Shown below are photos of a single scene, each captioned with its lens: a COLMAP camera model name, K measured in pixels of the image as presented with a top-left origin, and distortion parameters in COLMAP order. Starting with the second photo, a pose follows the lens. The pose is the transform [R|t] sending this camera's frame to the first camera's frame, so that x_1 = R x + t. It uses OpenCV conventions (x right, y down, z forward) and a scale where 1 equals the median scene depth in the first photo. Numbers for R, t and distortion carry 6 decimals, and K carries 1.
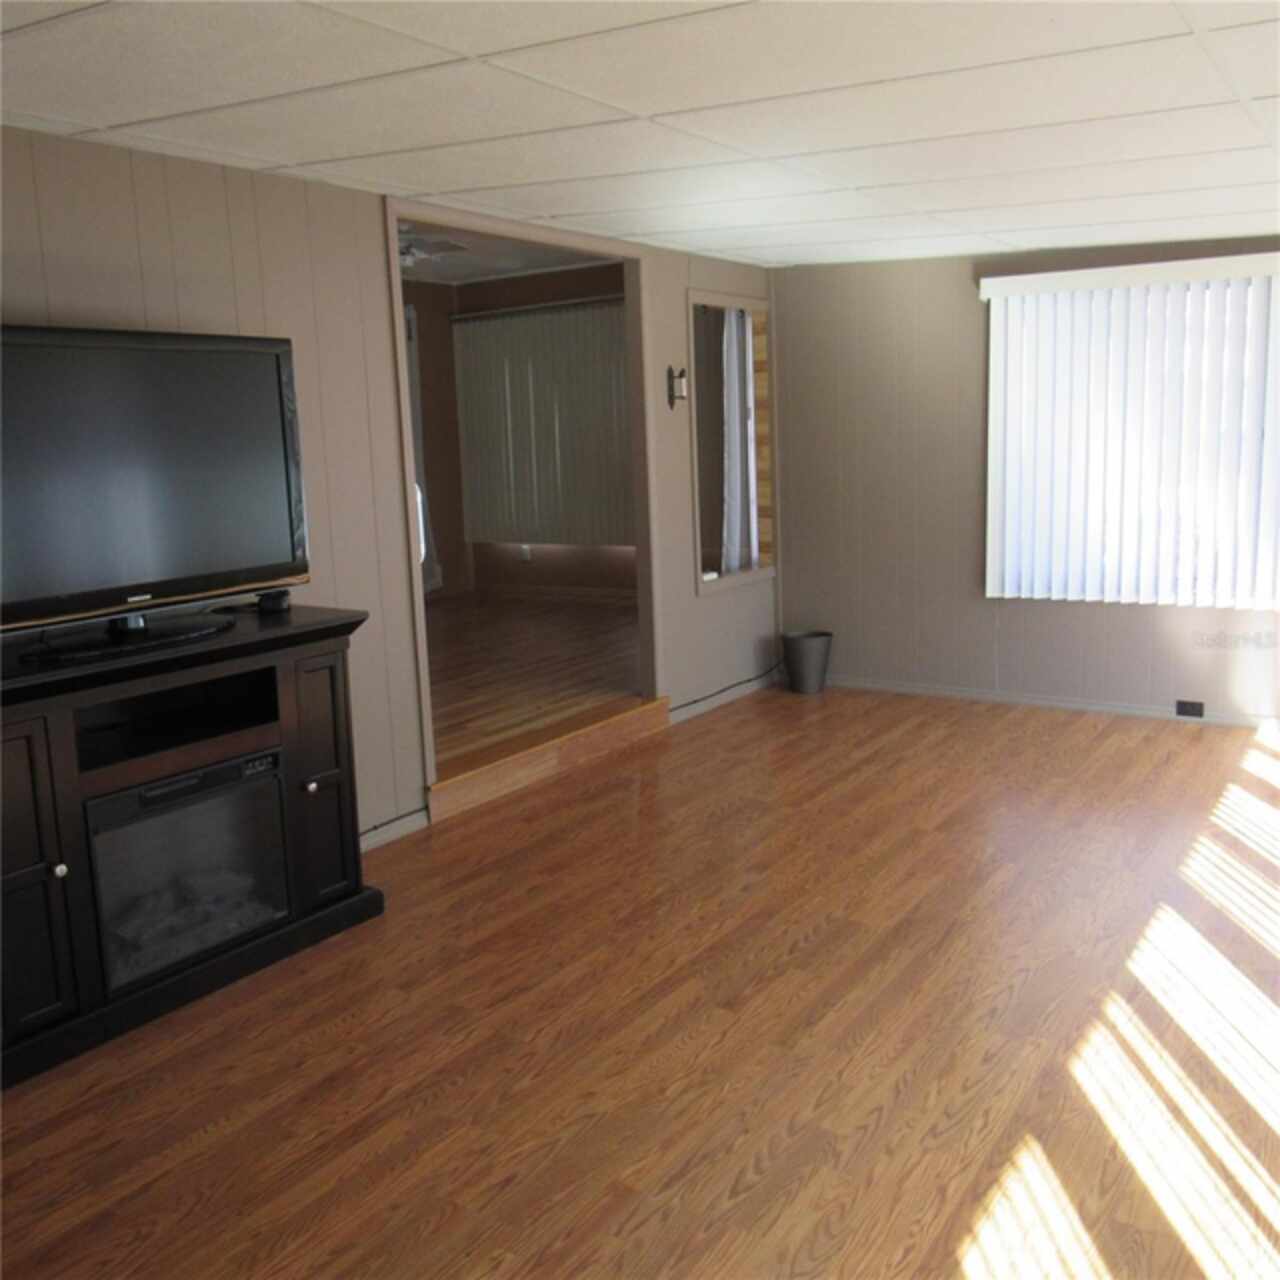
lens RADIAL K [[1216.8, 0, 640.0], [0, 1216.8, 640.0], [0, 0, 1]] dist [-0.032184, 0.017729]
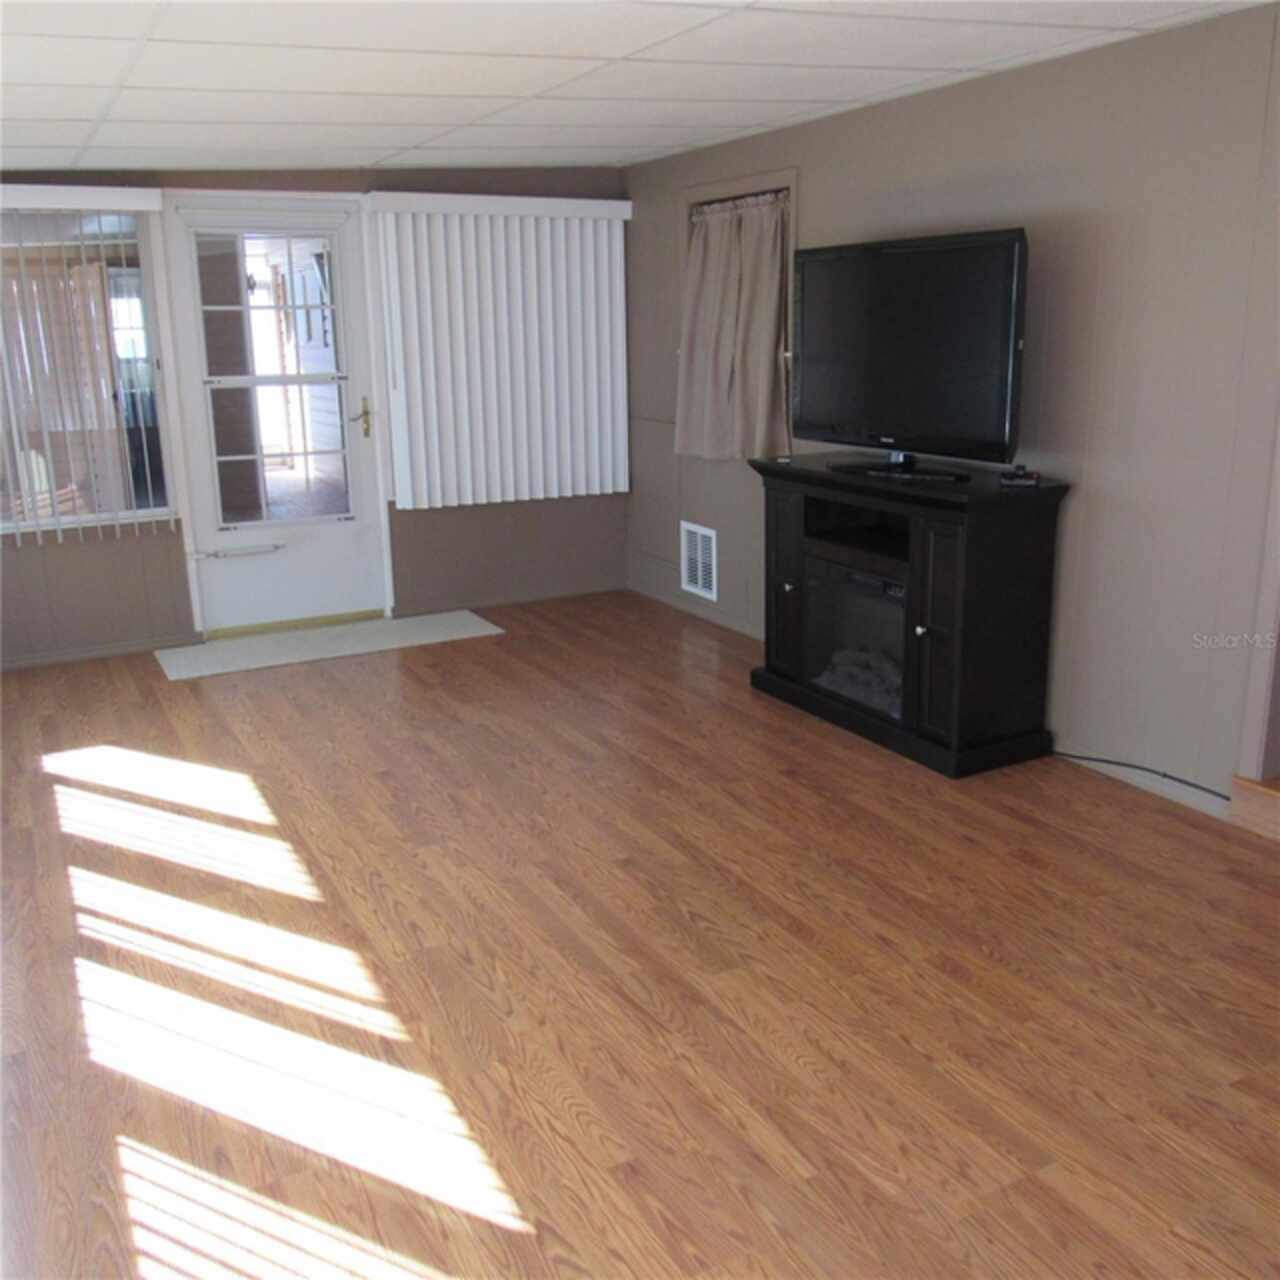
lens RADIAL K [[1216.8, 0, 640.0], [0, 1216.8, 640.0], [0, 0, 1]] dist [-0.032184, 0.017729]
pose [[-0.476603, 0.260359, -0.839680, 0.836868], [-0.120052, 0.926915, 0.355550, -0.251351], [0.870883, 0.270262, -0.410514, 1.243545]]
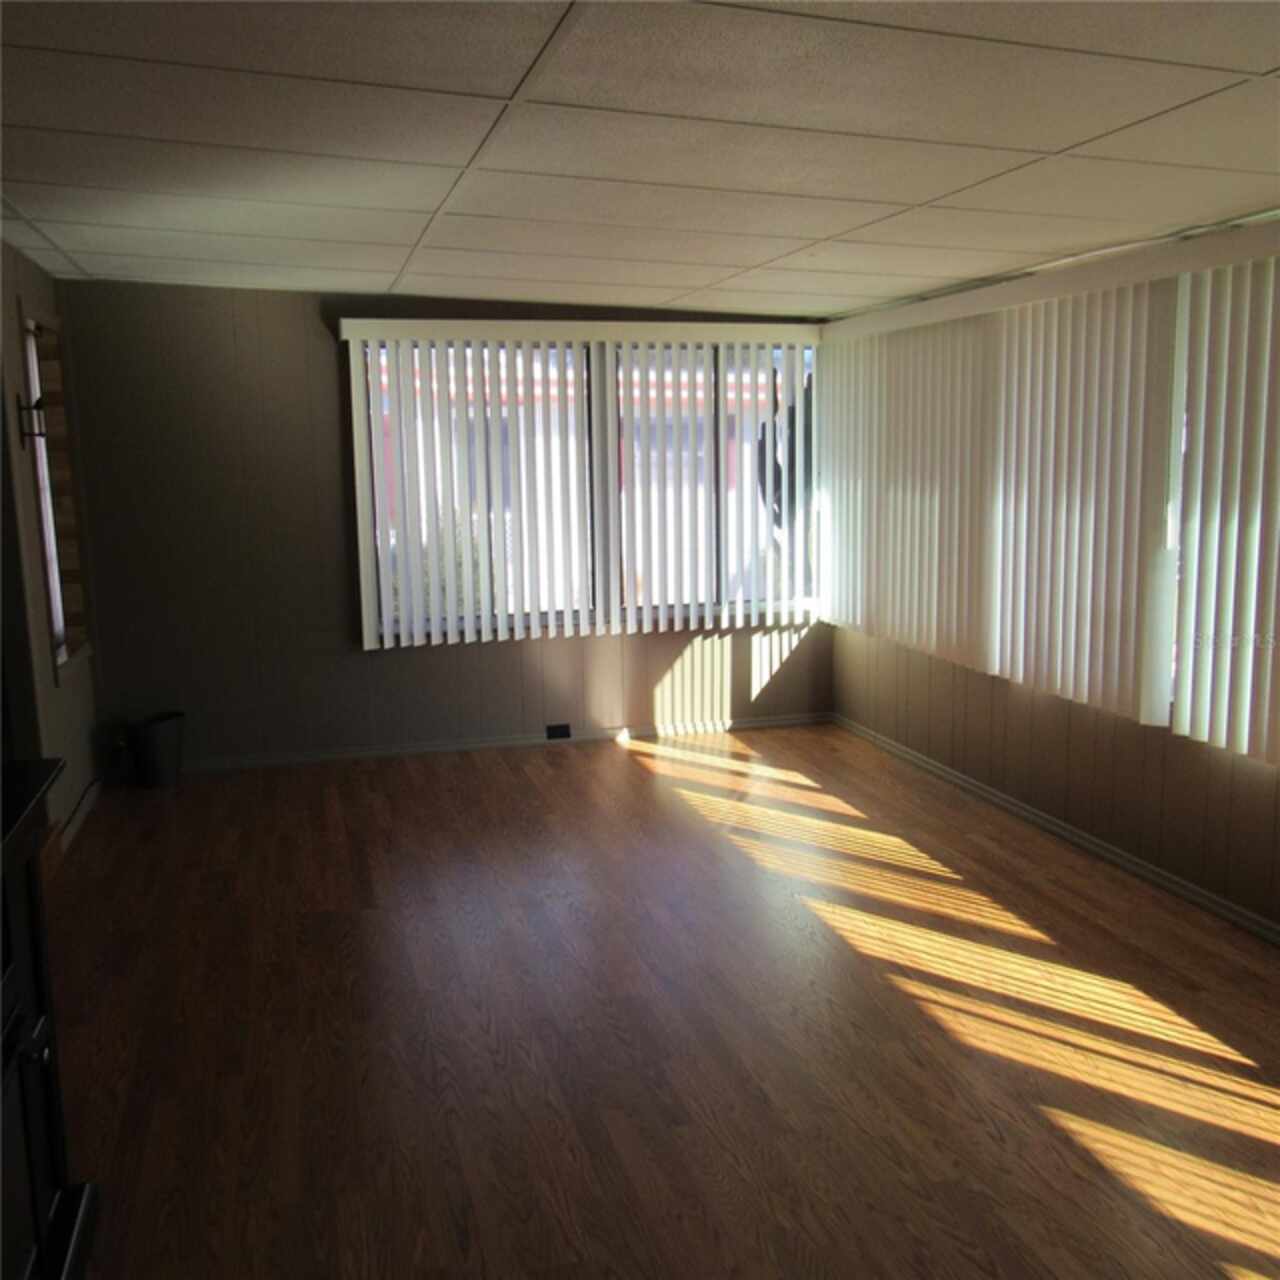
lens RADIAL K [[1216.8, 0, 640.0], [0, 1216.8, 640.0], [0, 0, 1]] dist [-0.032184, 0.017729]
pose [[0.650908, -0.097873, 0.752821, -0.508803], [0.125600, 0.991872, 0.020355, -0.061829], [-0.748694, 0.081305, 0.657910, 0.358534]]
